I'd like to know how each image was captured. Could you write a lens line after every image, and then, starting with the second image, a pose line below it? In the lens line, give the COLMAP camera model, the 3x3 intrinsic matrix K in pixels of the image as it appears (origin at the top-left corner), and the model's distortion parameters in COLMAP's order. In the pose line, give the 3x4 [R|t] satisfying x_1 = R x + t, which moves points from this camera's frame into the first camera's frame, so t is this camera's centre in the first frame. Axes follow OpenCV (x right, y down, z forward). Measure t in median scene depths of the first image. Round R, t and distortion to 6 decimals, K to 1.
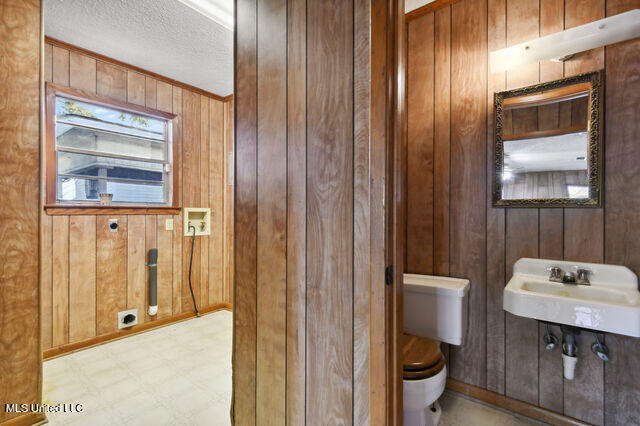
lens RADIAL K [[311.1, 0, 320.0], [0, 311.1, 213.0], [0, 0, 1]] dist [0.000101, -0.000233]
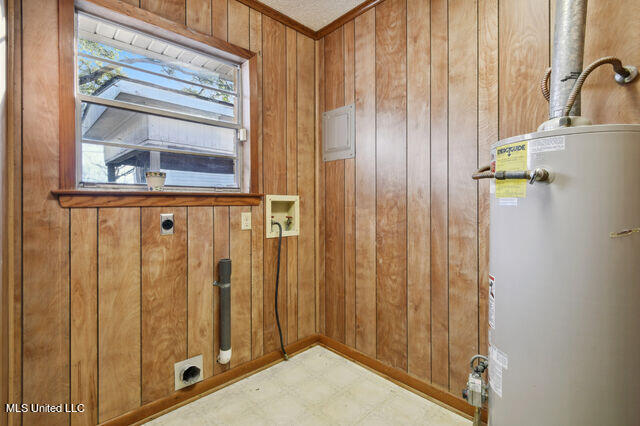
lens RADIAL K [[312.2, 0, 317.0], [0, 312.2, 203.0], [0, 0, 1]] dist [0.001710, -0.000067]
pose [[0.990607, -0.004699, -0.136658, -0.254630], [0.004927, 0.999987, 0.001330, -0.000459], [0.136650, -0.001991, 0.990617, 0.382495]]
